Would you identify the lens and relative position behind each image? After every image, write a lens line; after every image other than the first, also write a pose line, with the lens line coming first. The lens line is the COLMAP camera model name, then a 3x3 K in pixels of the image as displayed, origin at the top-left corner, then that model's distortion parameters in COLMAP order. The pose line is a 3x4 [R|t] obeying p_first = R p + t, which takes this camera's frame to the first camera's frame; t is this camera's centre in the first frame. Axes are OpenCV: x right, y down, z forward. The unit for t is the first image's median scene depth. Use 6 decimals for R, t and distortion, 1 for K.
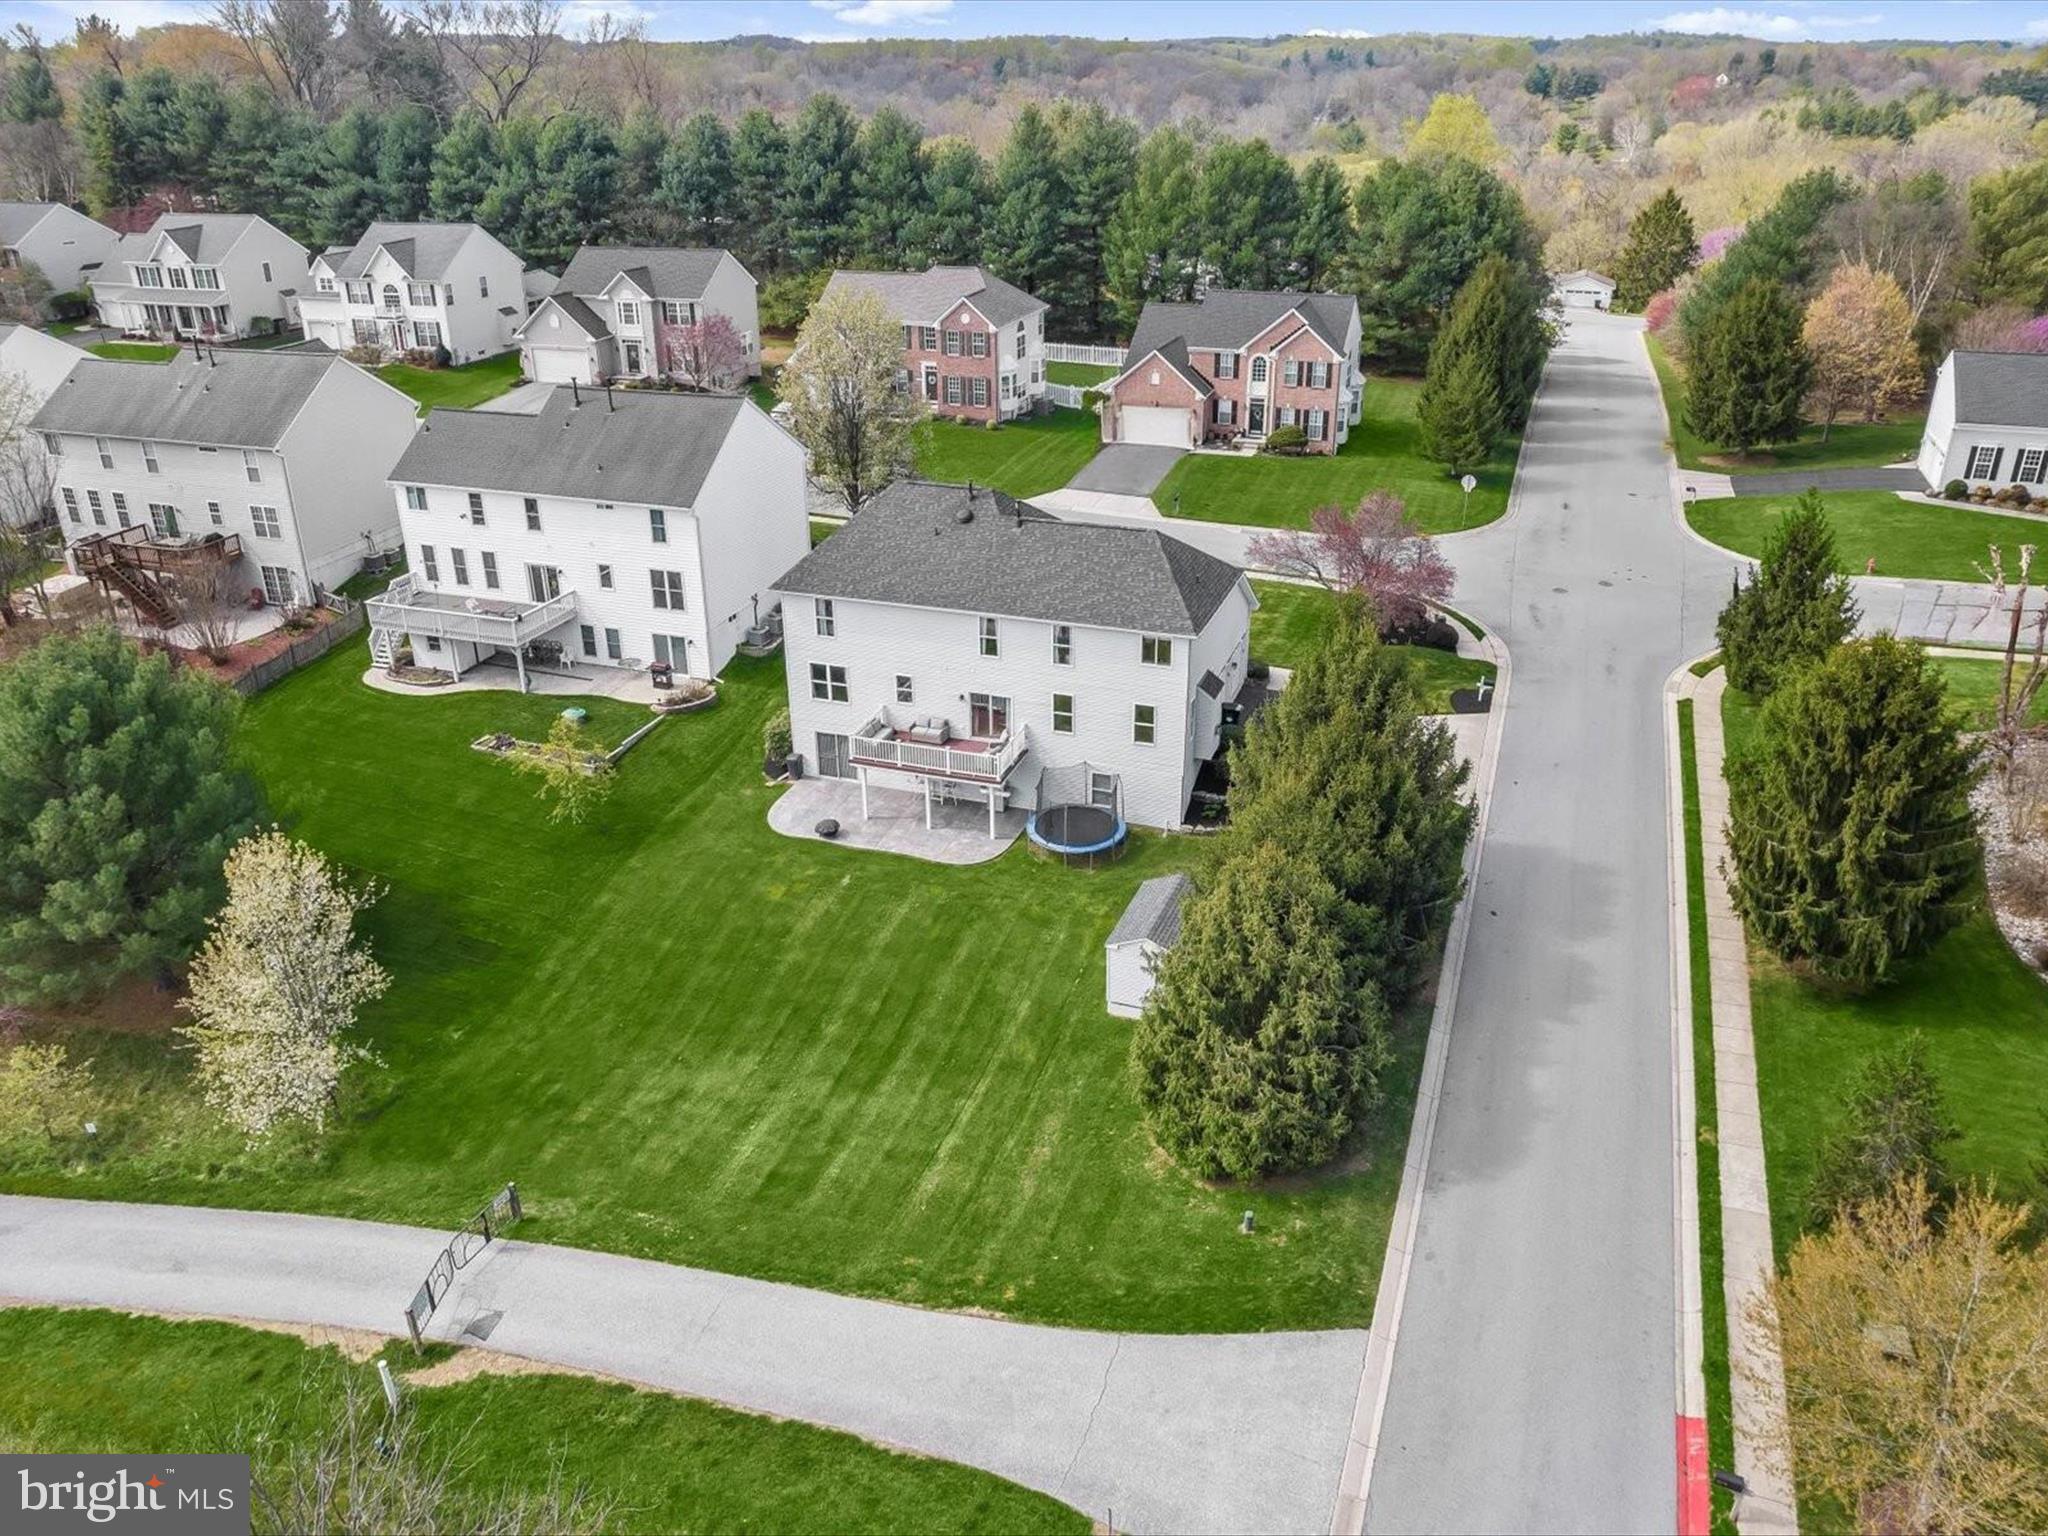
lens RADIAL K [[1531.8, 0, 1024.0], [0, 1531.8, 768.0], [0, 0, 1]] dist [-0.082444, 0.077104]
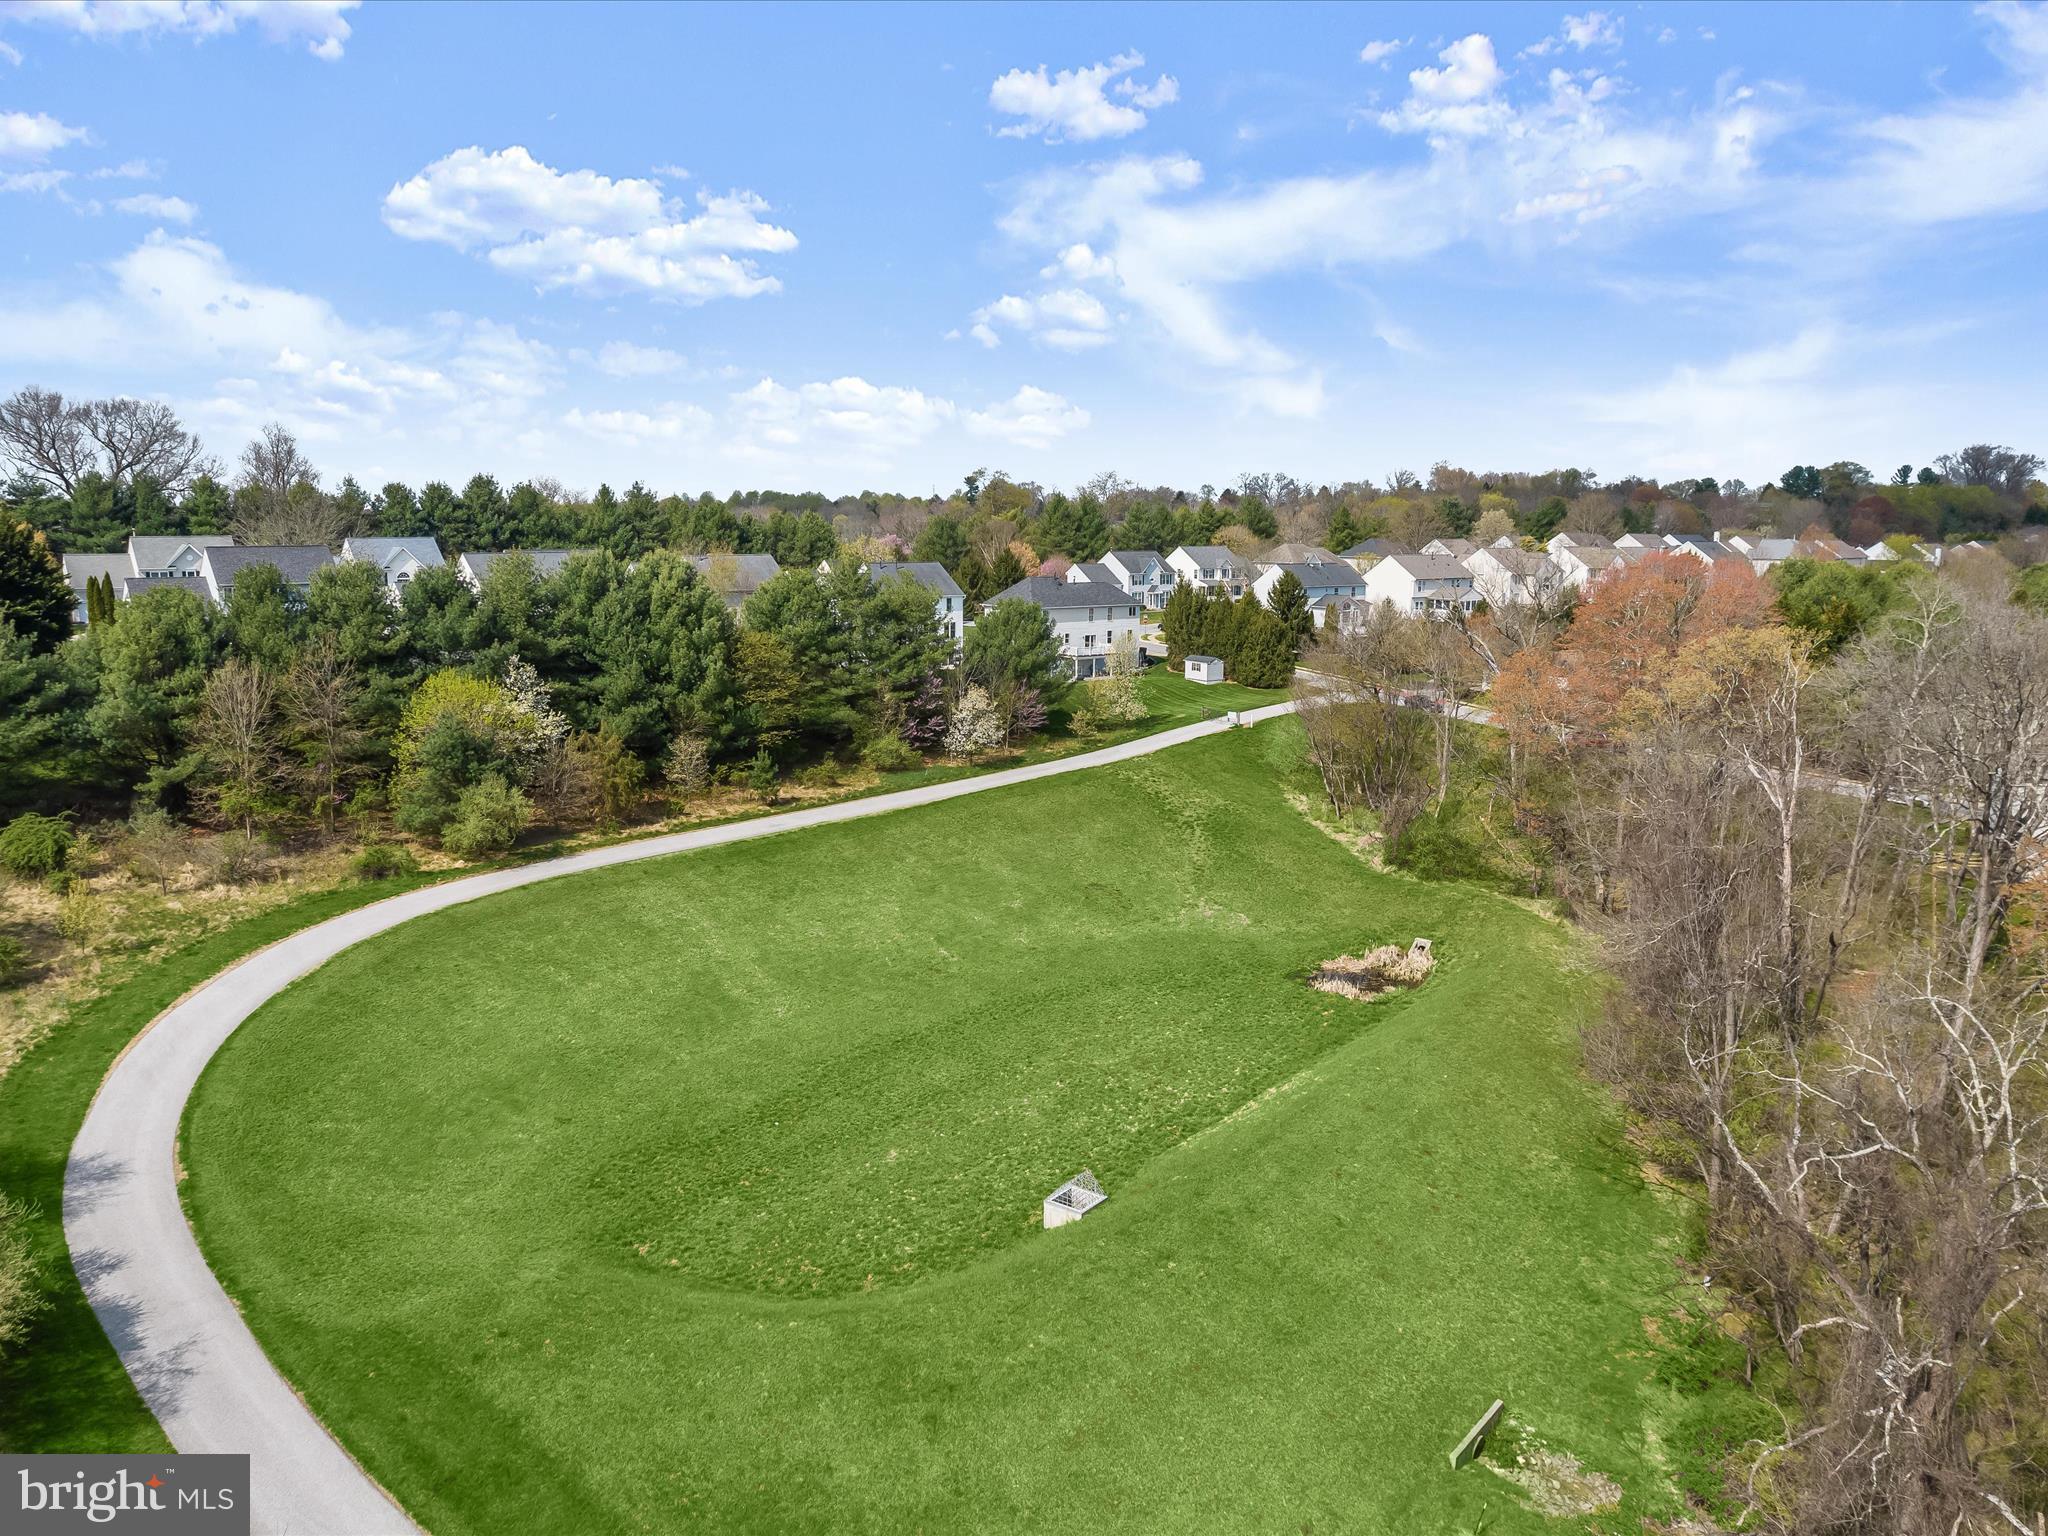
lens RADIAL K [[1460.3, 0, 1024.0], [0, 1460.3, 768.0], [0, 0, 1]] dist [-0.055211, 0.005836]
pose [[0.548944, -0.126695, 0.826201, -2.139082], [0.347169, 0.933713, -0.087484, 0.345465], [-0.760351, 0.334855, 0.556541, -0.377110]]
